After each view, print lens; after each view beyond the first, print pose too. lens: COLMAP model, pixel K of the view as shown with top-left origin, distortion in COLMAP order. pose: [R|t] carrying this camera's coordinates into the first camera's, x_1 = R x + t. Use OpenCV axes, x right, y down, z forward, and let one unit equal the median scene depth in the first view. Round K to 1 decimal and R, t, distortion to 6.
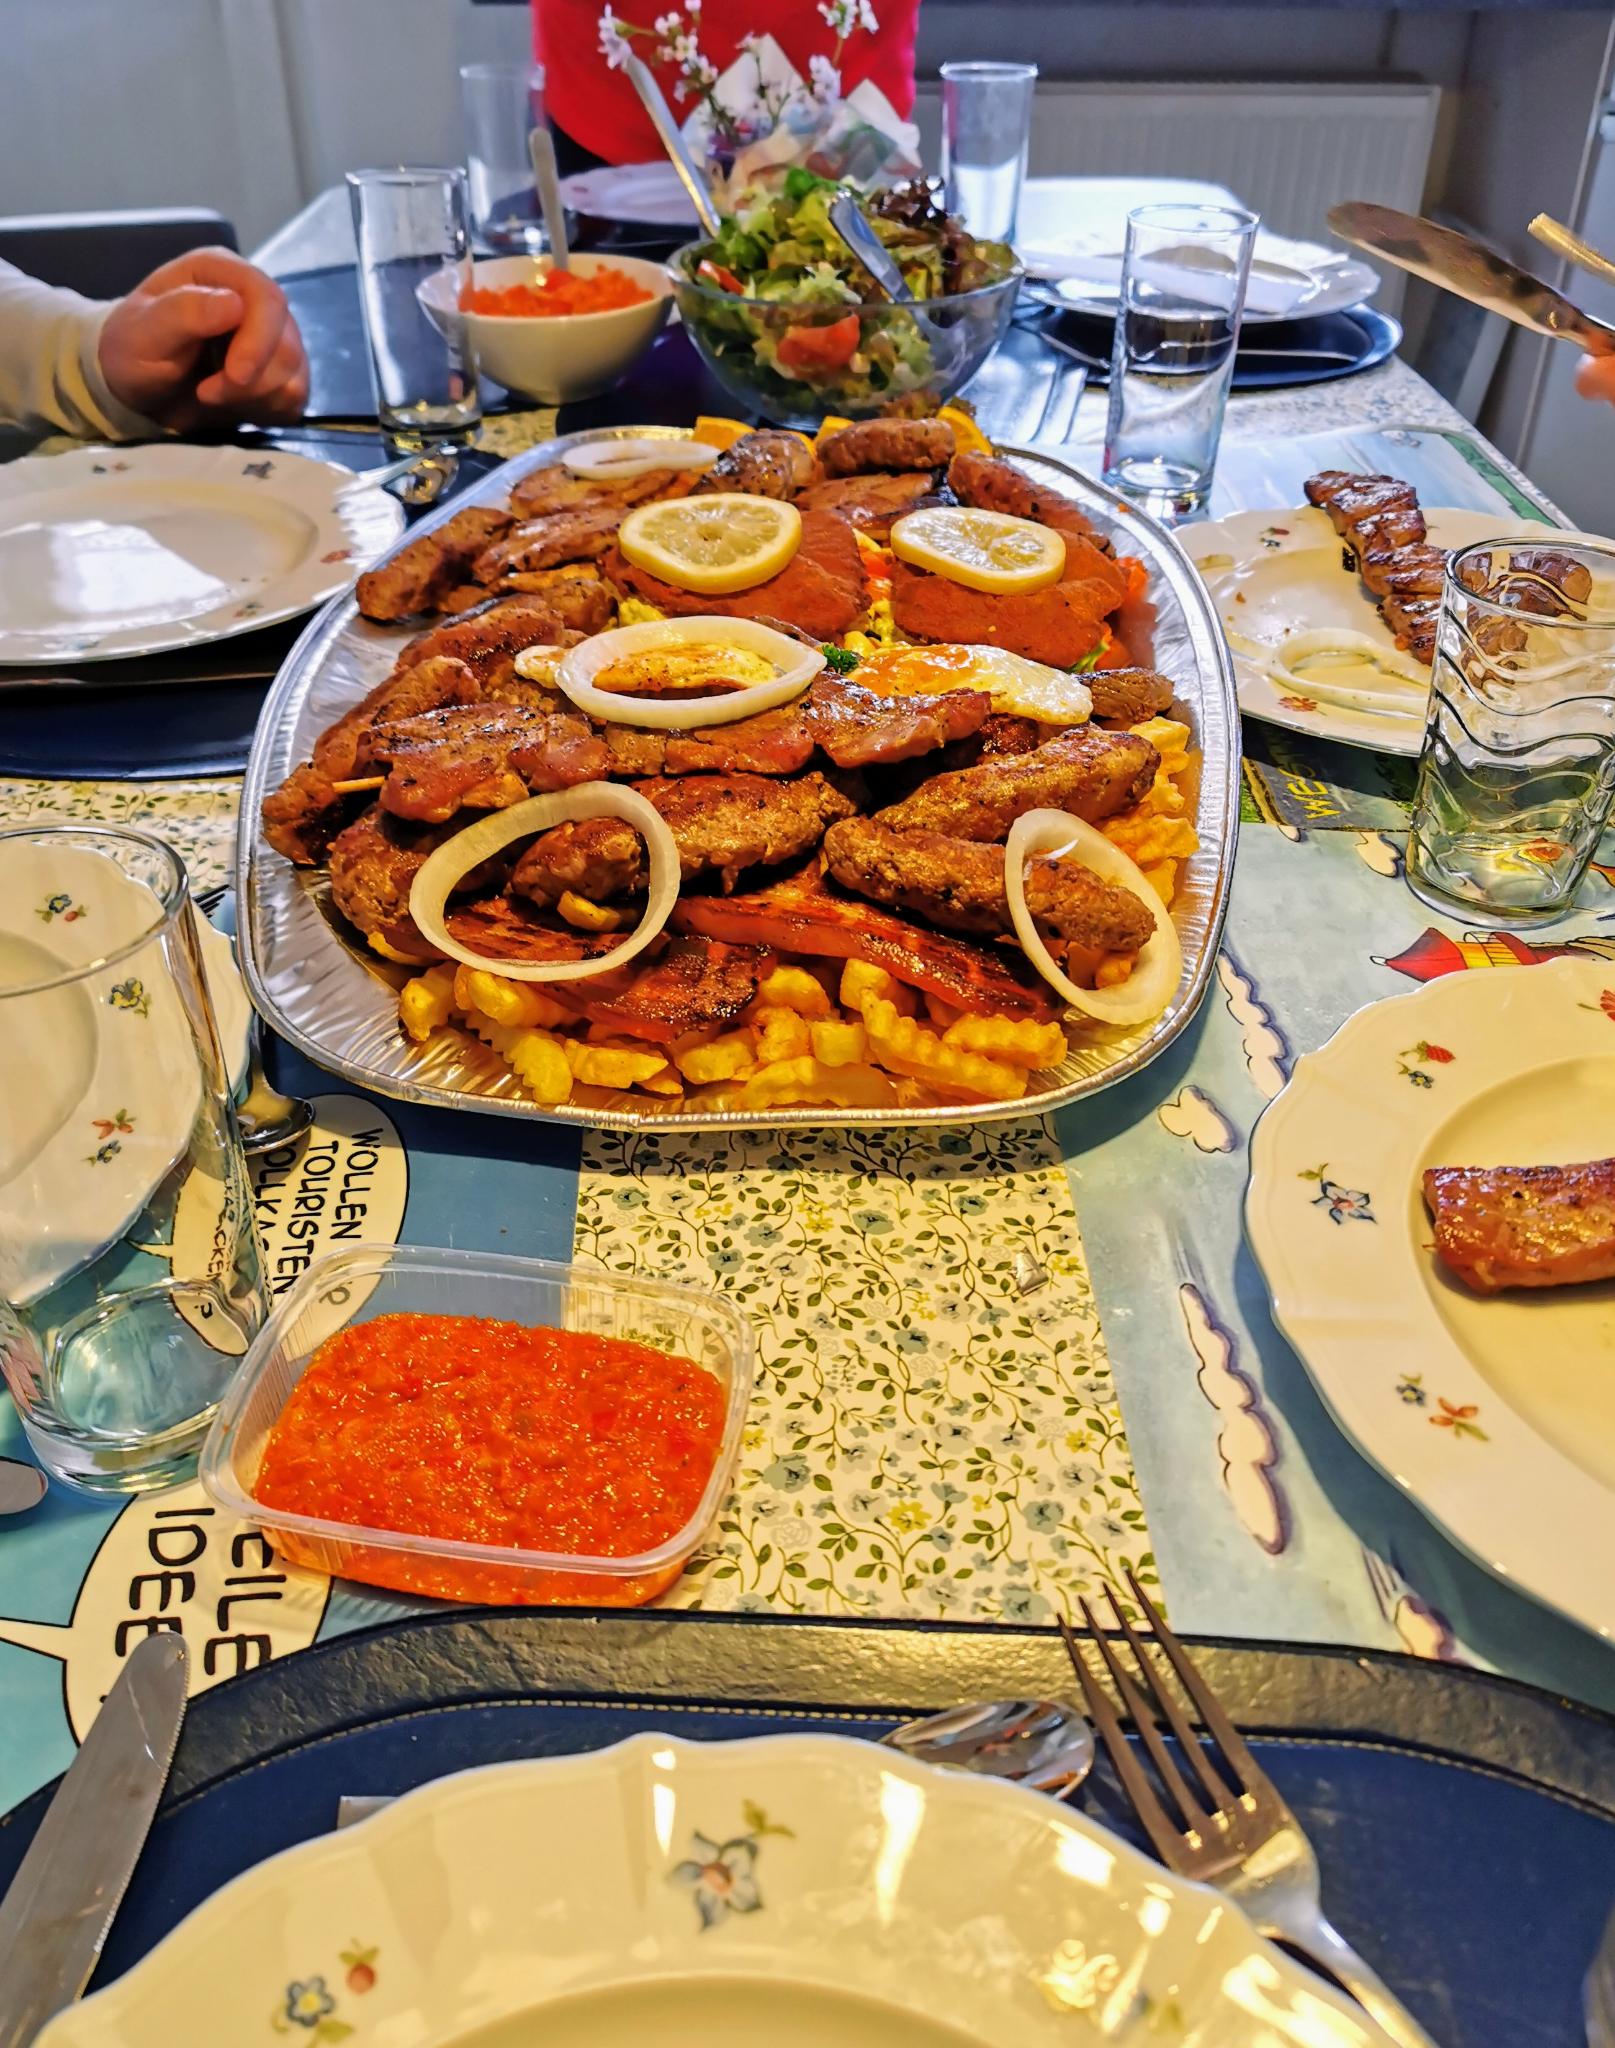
lens RADIAL K [[1756.3, 0, 794.0], [0, 1756.3, 1024.4], [0, 0, 1]] dist [0.041461, 0.004134]
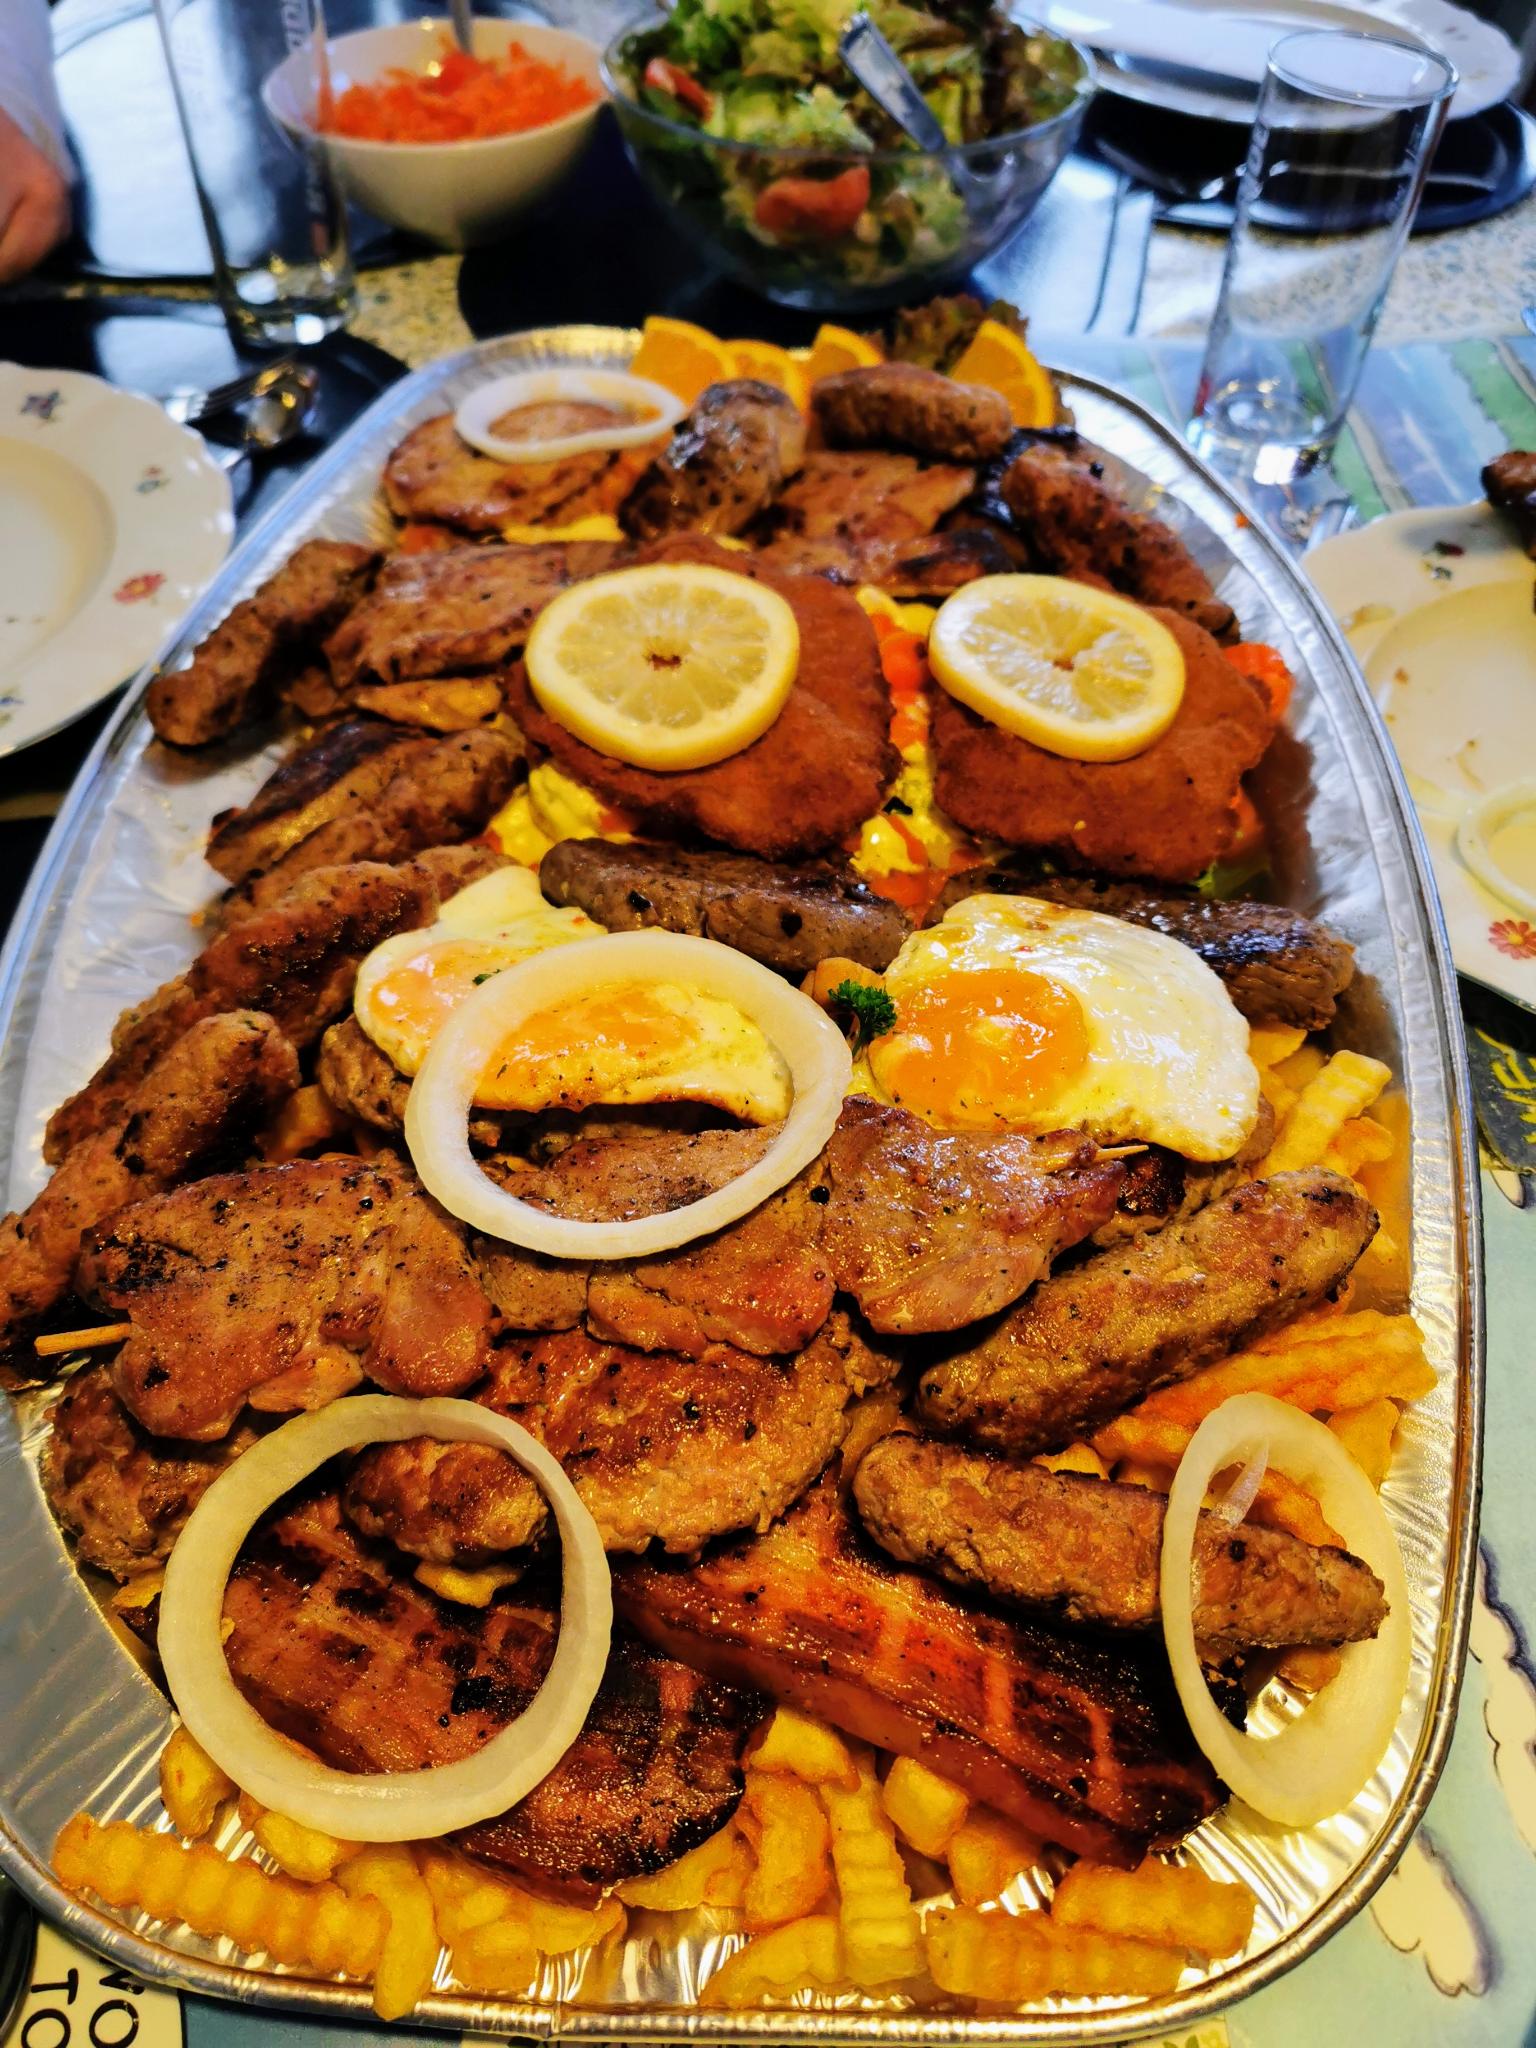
lens RADIAL K [[1583.3, 0, 785.5], [0, 1583.3, 1021.3], [0, 0, 1]] dist [0.011331, -0.026080]
pose [[0.999733, 0.003686, 0.022814, -0.013095], [-0.009131, 0.969878, 0.243421, -0.265647], [-0.021230, -0.243564, 0.969652, 0.350159]]
